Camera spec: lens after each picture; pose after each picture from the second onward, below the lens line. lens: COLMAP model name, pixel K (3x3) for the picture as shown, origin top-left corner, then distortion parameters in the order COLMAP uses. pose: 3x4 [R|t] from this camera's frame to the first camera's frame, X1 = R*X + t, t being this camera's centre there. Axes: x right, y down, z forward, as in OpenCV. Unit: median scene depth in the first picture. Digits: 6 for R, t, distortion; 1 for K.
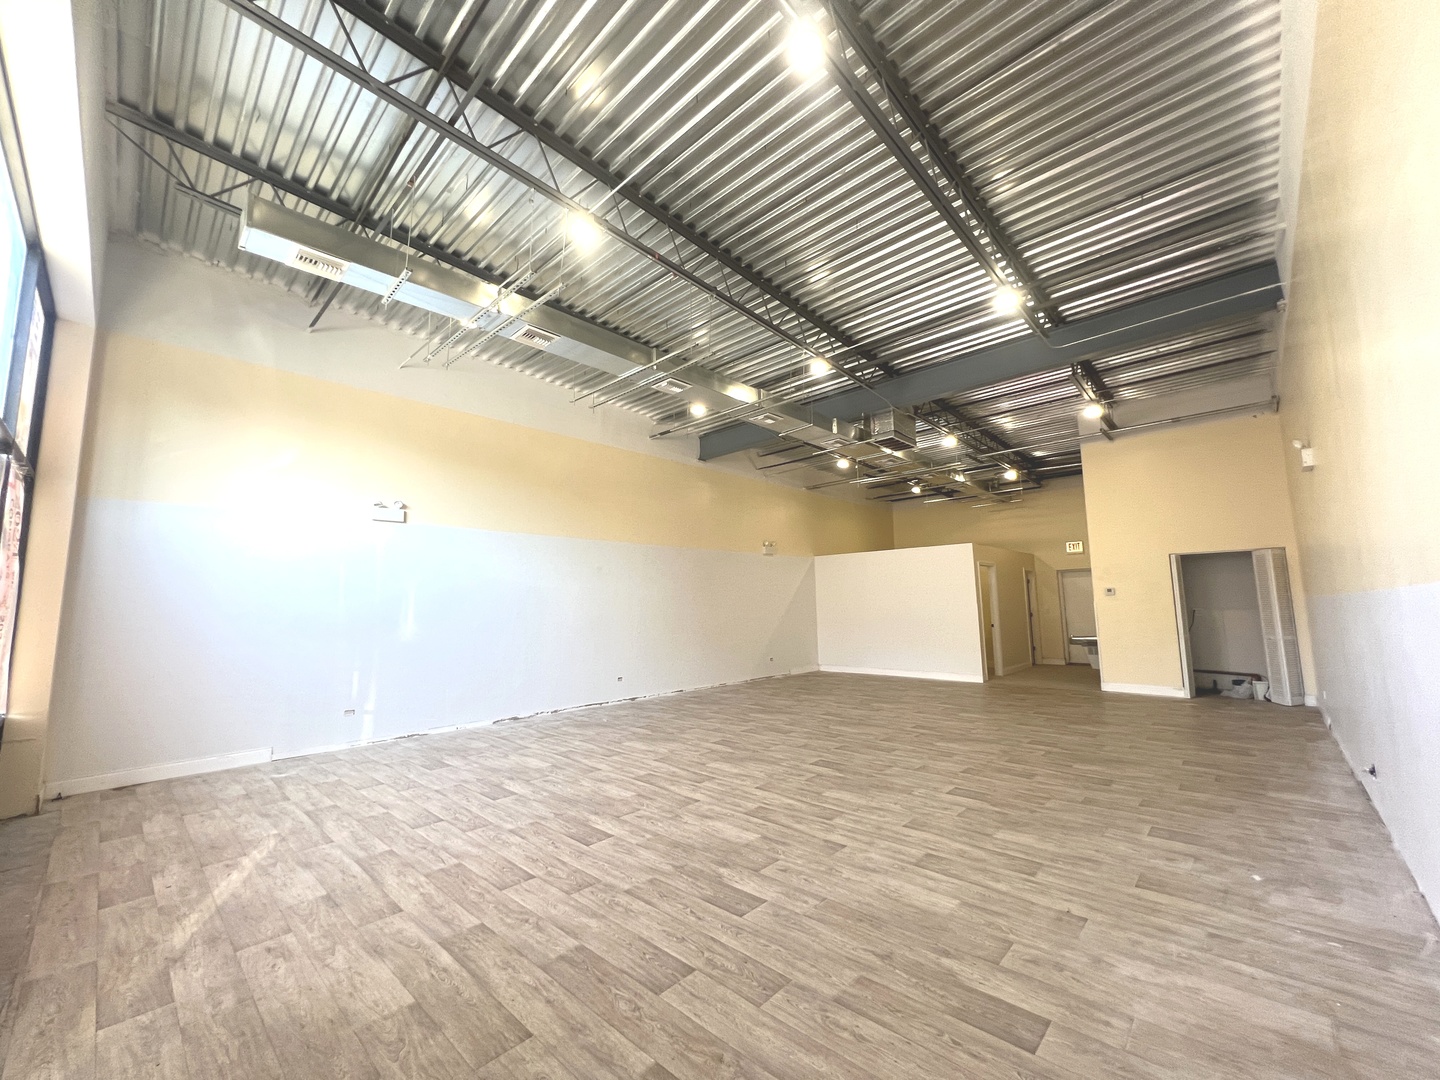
lens RADIAL K [[576.2, 0, 714.2], [0, 576.2, 538.2], [0, 0, 1]] dist [-0.003033, 0.000080]
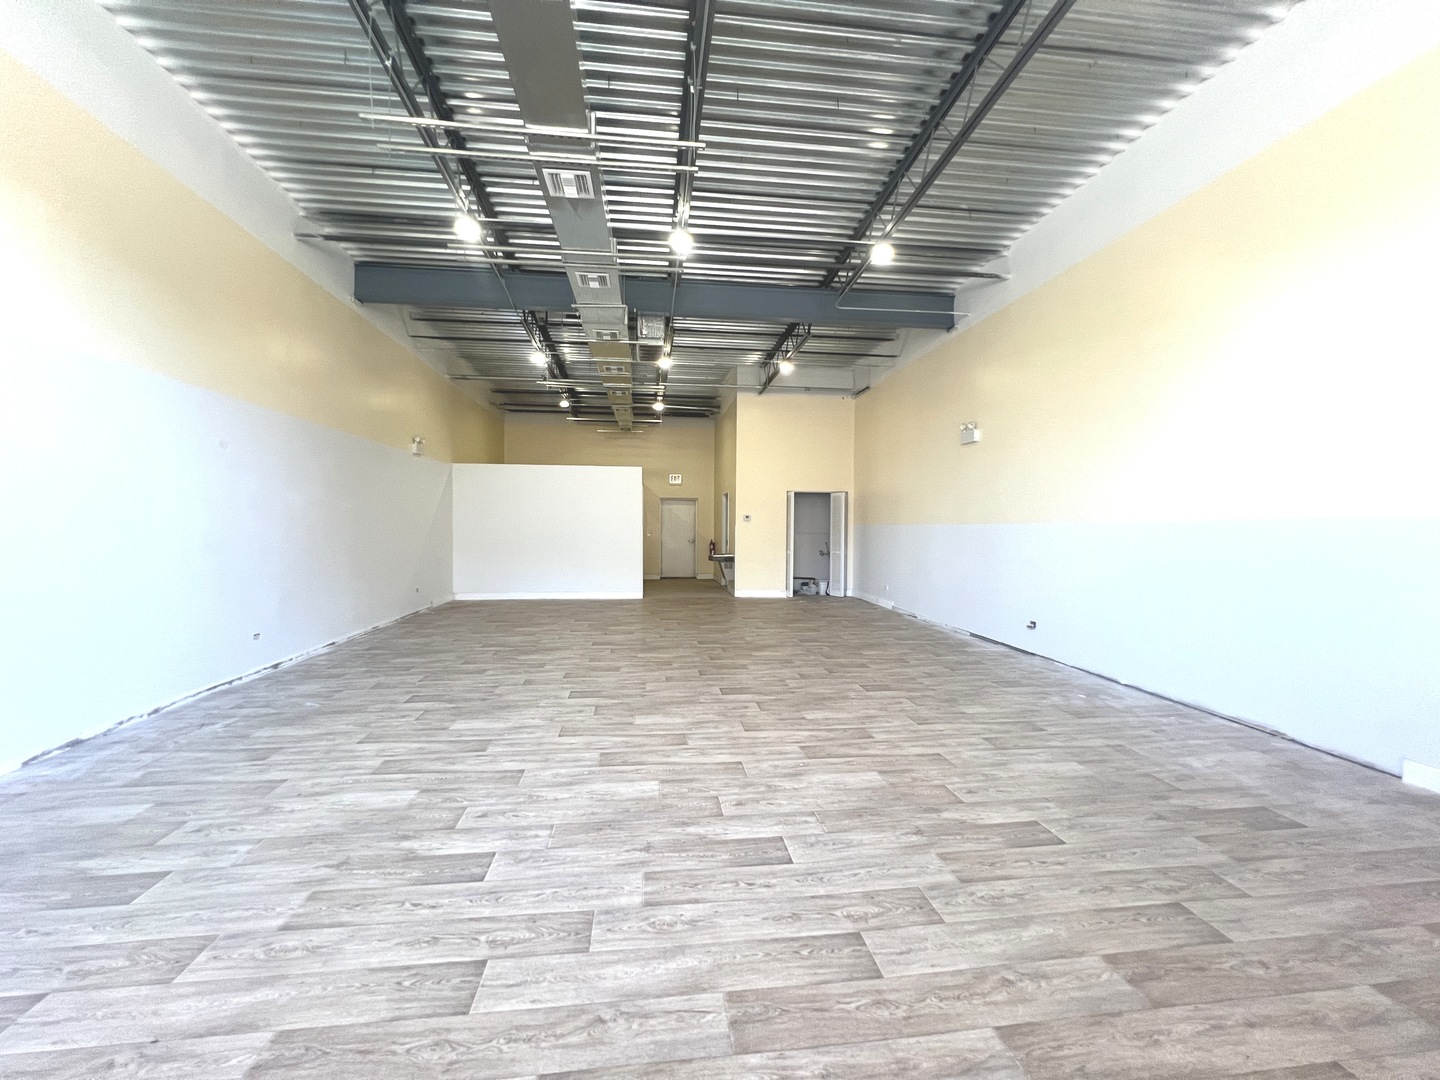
lens RADIAL K [[572.9, 0, 715.2], [0, 572.9, 543.2], [0, 0, 1]] dist [-0.004192, 0.000317]
pose [[0.636342, -0.000941, 0.771407, -0.682535], [-0.108496, 0.989950, 0.090708, 0.093473], [-0.763739, -0.141416, 0.629844, 0.596409]]
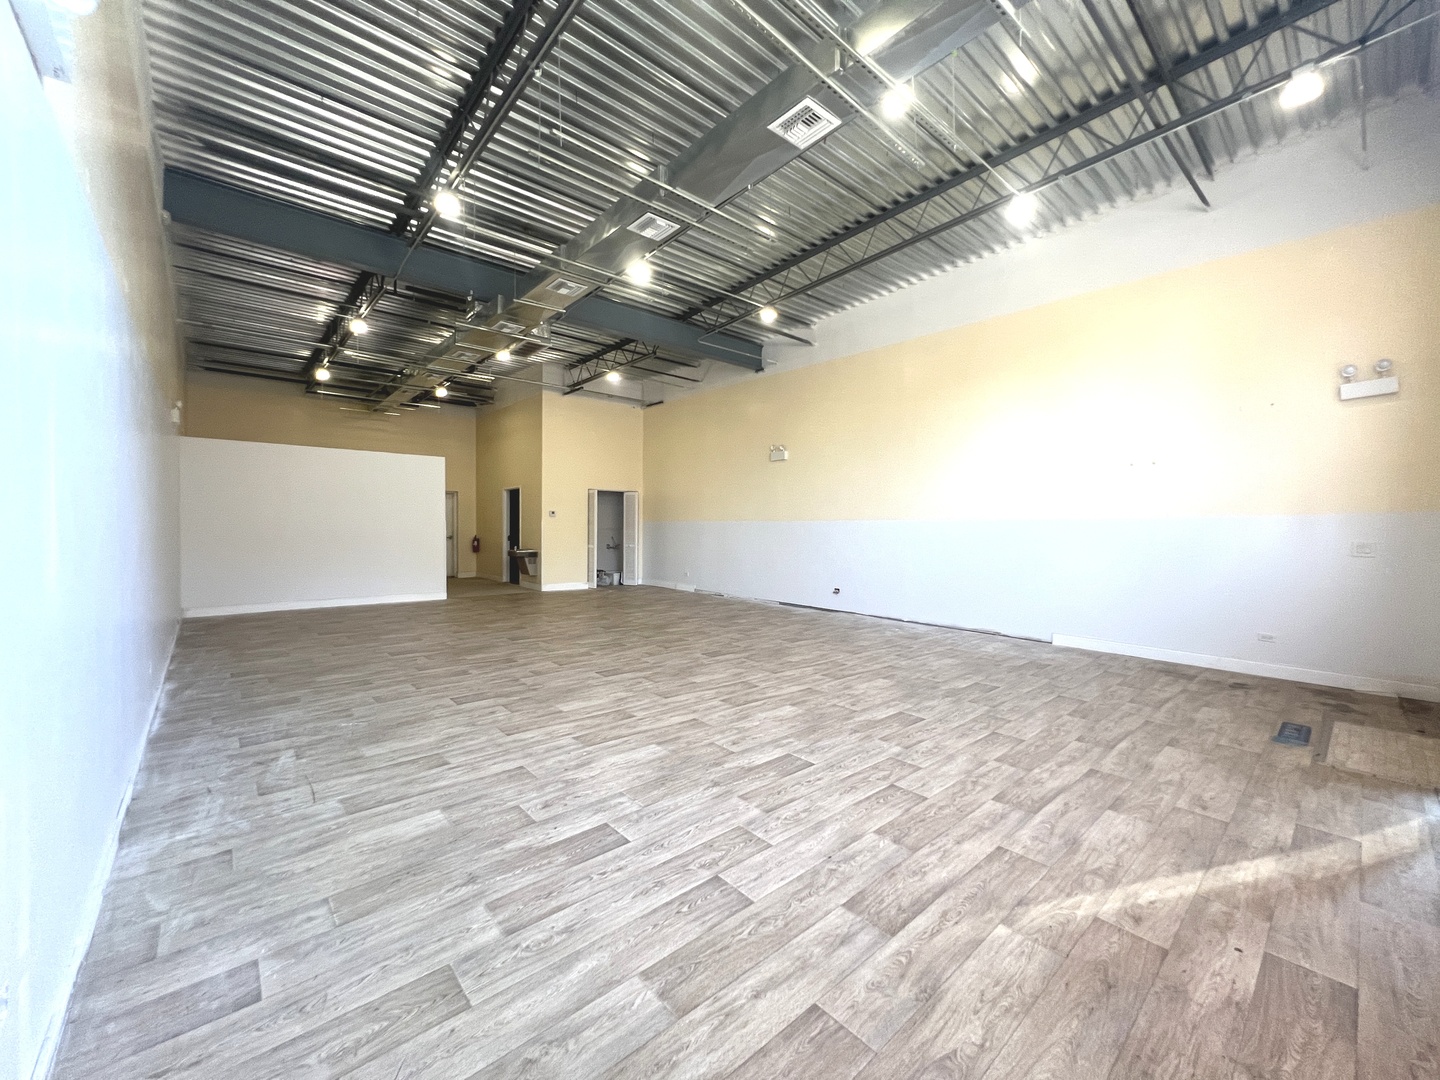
lens RADIAL K [[572.9, 0, 715.2], [0, 572.9, 543.2], [0, 0, 1]] dist [-0.004192, 0.000317]
pose [[0.091827, -0.012437, 0.995697, -1.199703], [-0.128071, 0.991470, 0.024195, 0.179294], [-0.987505, -0.129742, 0.089451, 1.164245]]
